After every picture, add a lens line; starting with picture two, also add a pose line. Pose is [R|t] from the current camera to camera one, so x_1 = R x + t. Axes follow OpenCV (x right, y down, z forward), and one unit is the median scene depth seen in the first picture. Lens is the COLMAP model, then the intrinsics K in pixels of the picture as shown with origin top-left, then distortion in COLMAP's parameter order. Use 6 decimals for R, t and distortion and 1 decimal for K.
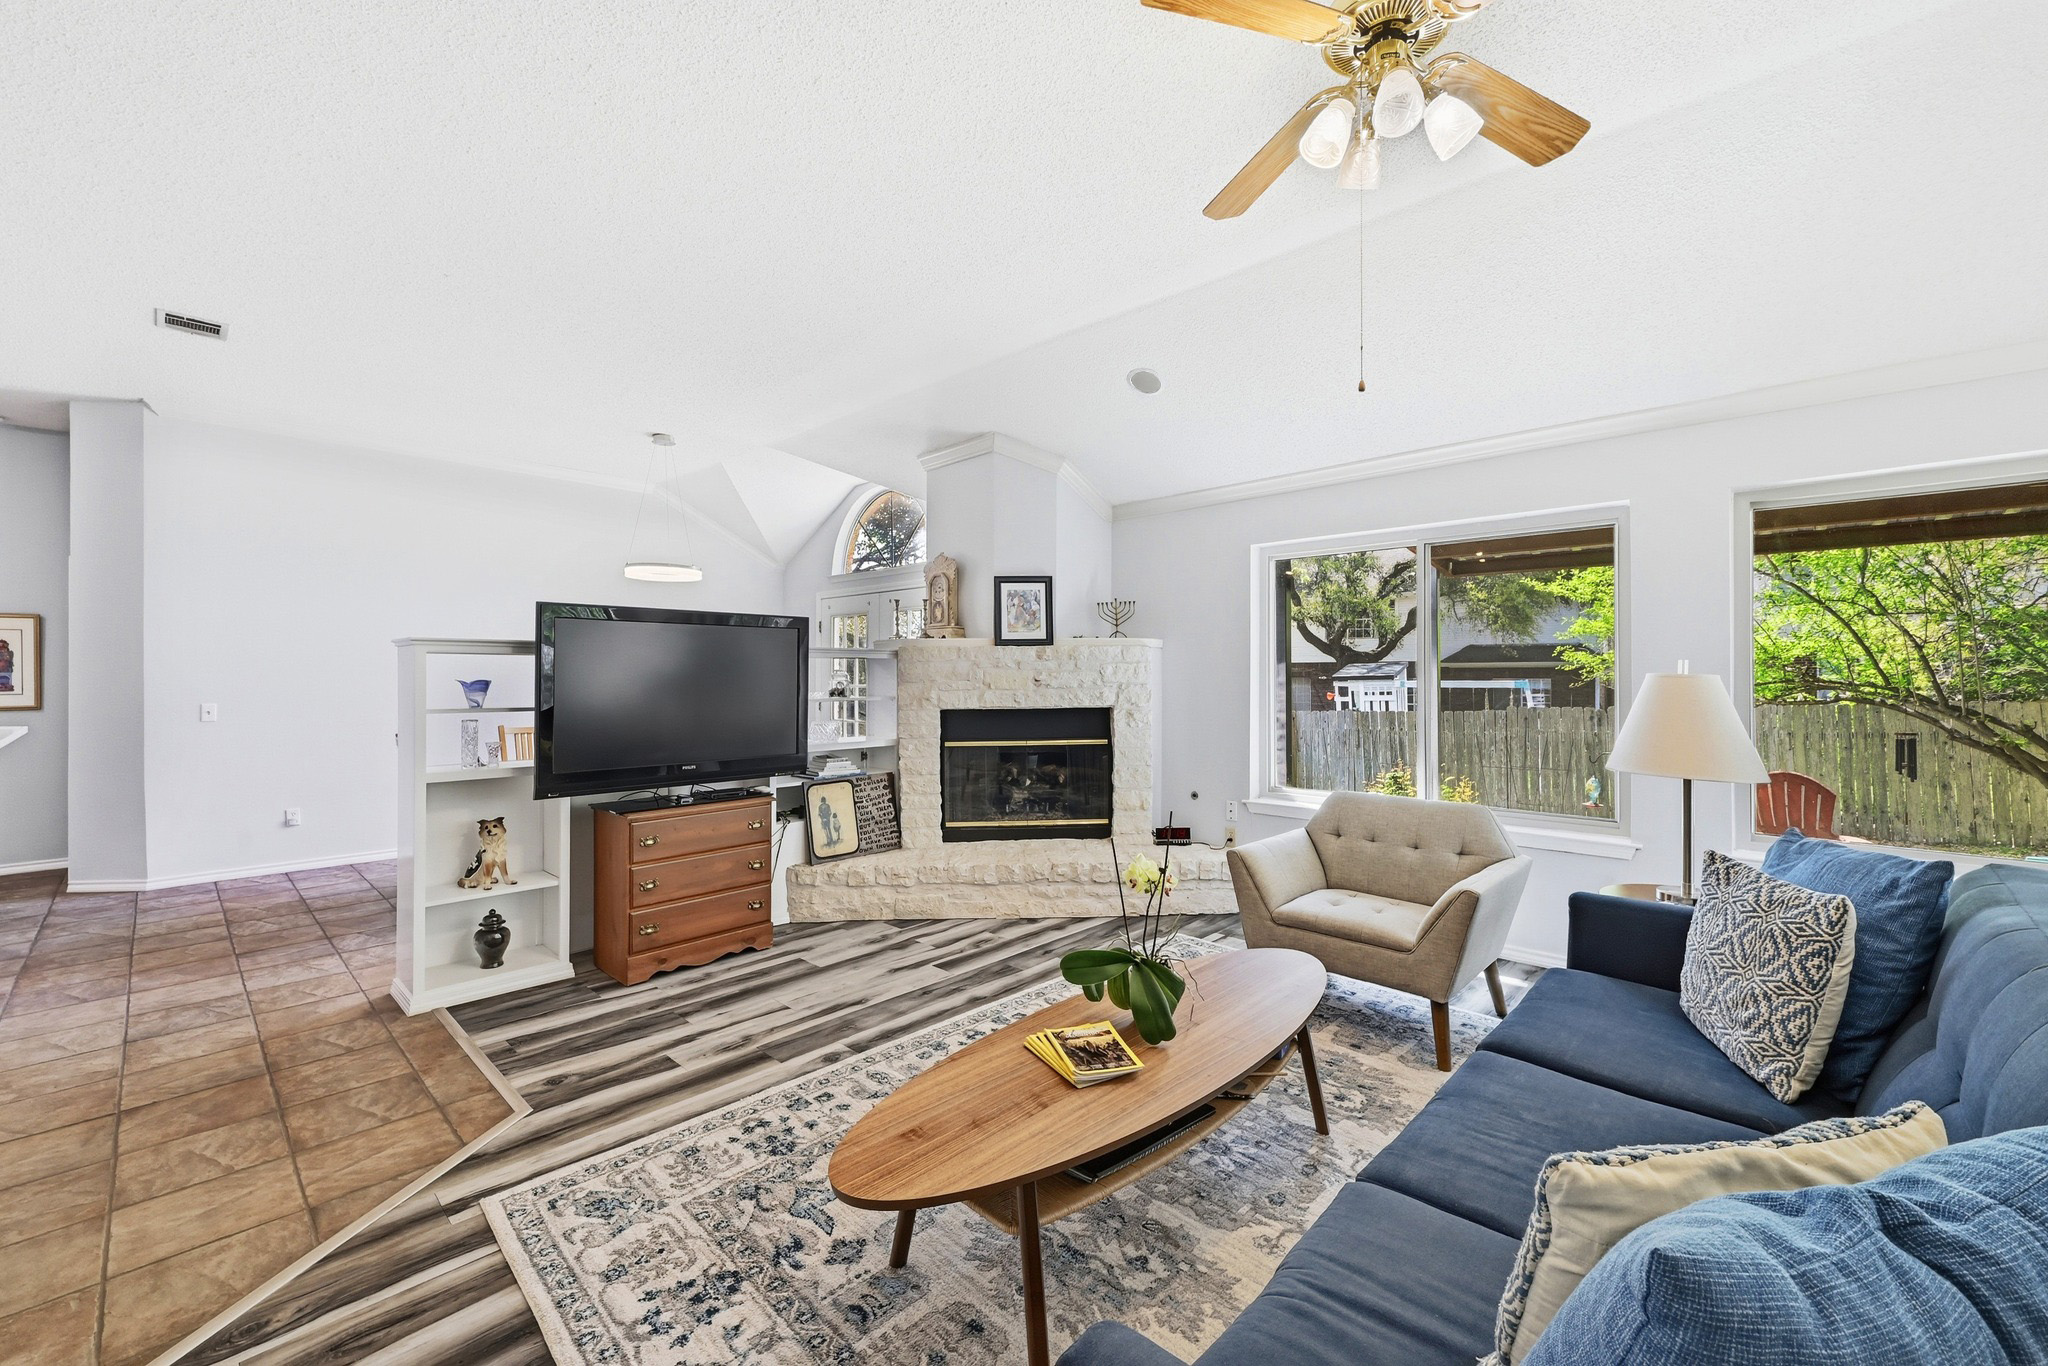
lens RADIAL K [[829.6, 0, 1021.6], [0, 829.6, 673.8], [0, 0, 1]] dist [0.003775, 0.001814]
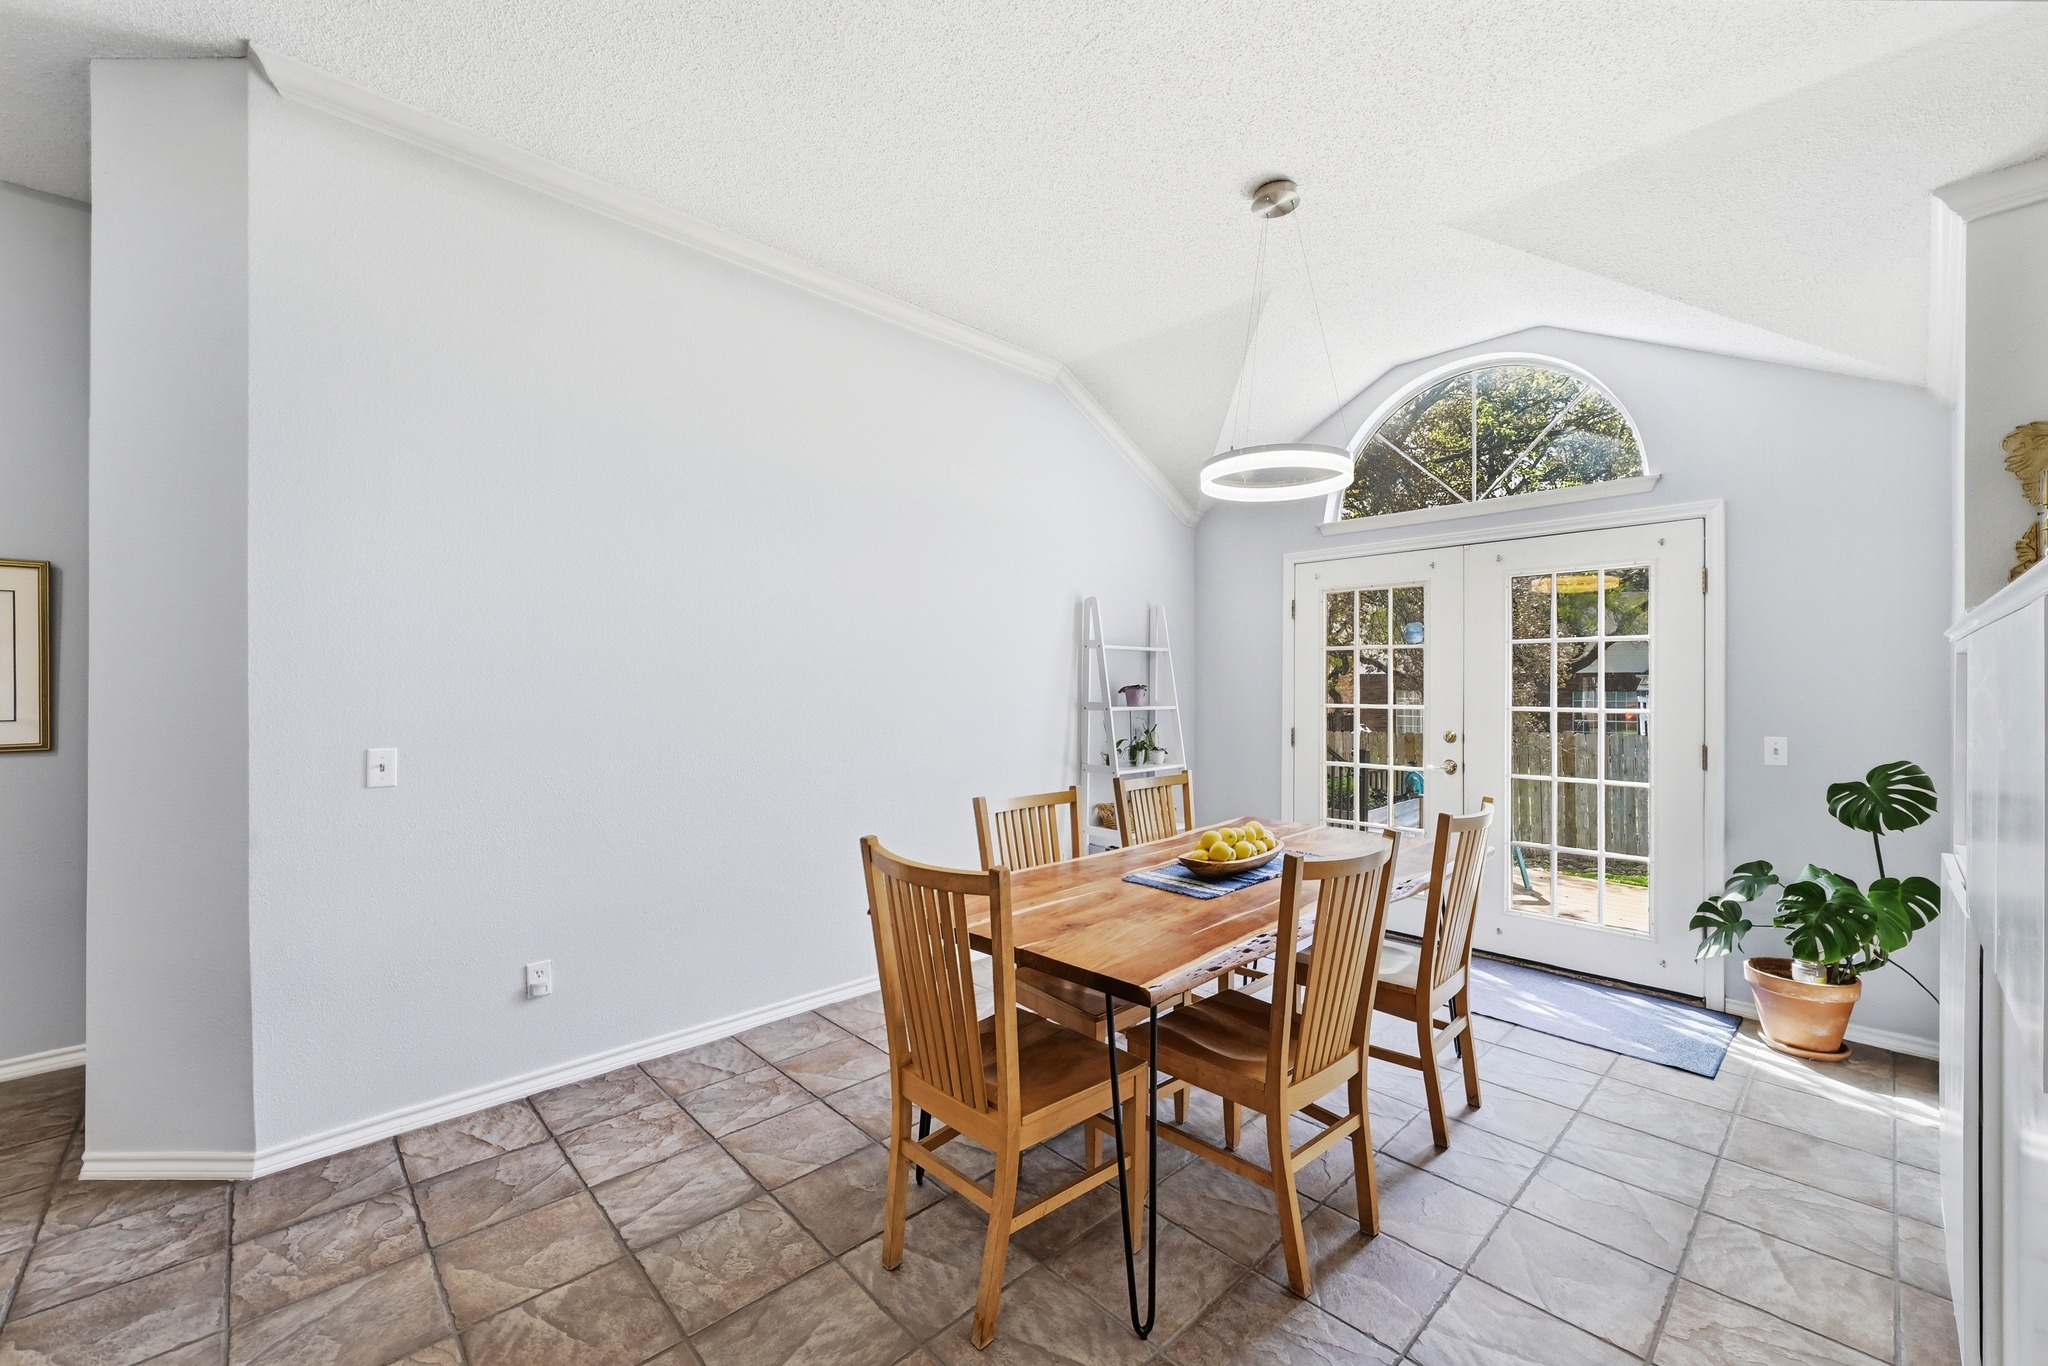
lens RADIAL K [[829.6, 0, 1045.0], [0, 829.6, 683.2], [0, 0, 1]] dist [0.003775, 0.001814]
pose [[0.998394, 0.004651, -0.056462, -0.773933], [-0.004513, 0.999987, 0.002573, -0.005534], [0.056473, -0.002314, 0.998401, 0.744175]]
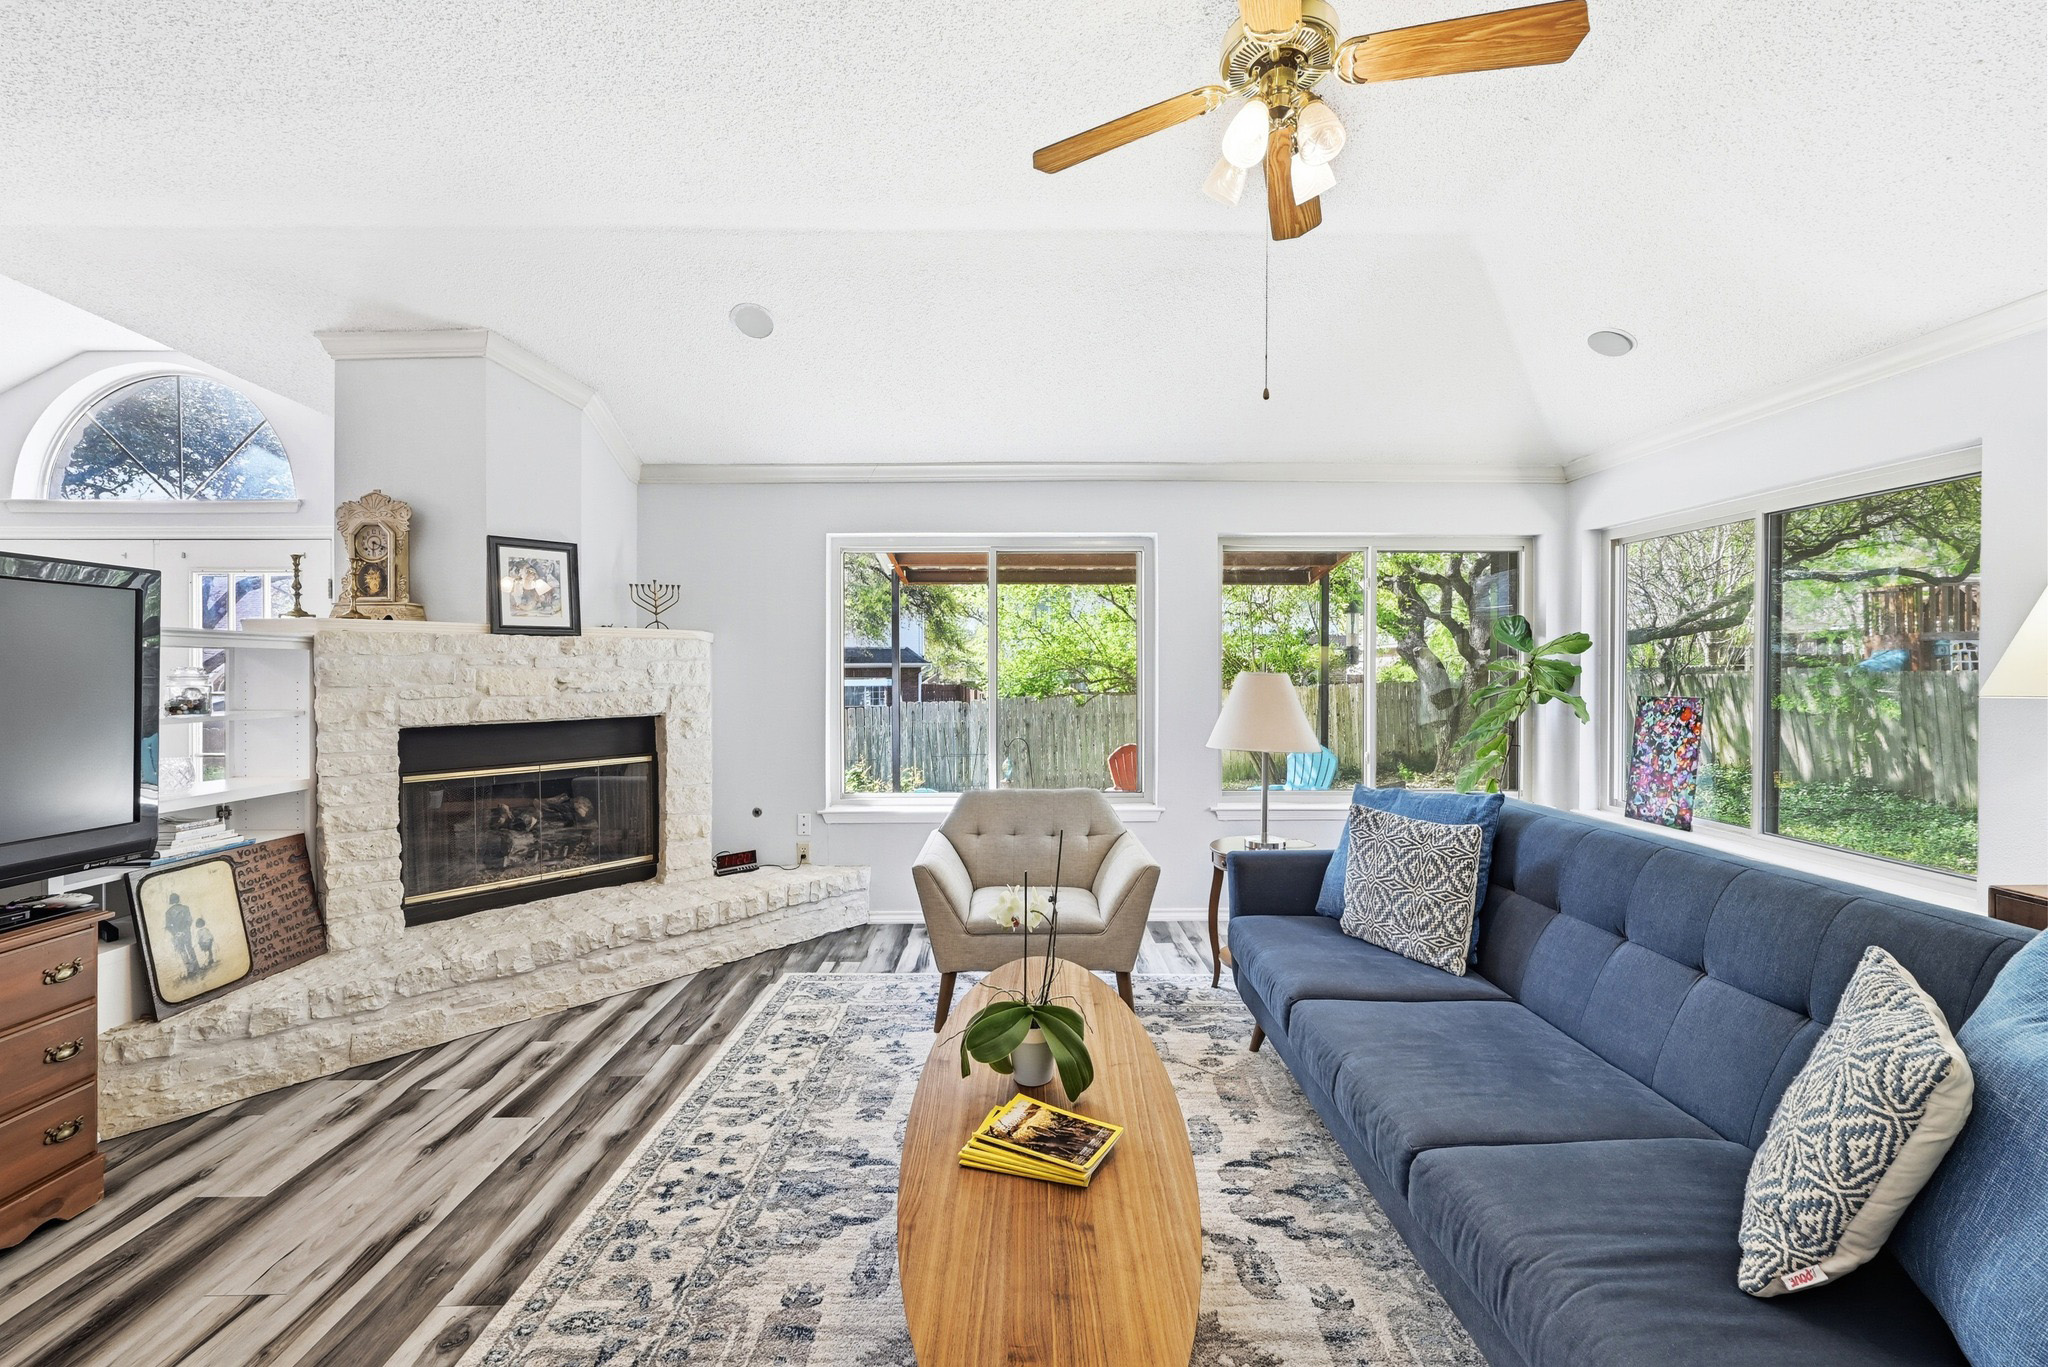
lens RADIAL K [[829.6, 0, 1031.6], [0, 829.6, 676.6], [0, 0, 1]] dist [0.003775, 0.001814]
pose [[0.714180, -0.004402, 0.699948, -0.220251], [0.002305, 0.999990, 0.003936, 0.000943], [-0.699958, -0.001198, 0.714183, 0.193817]]
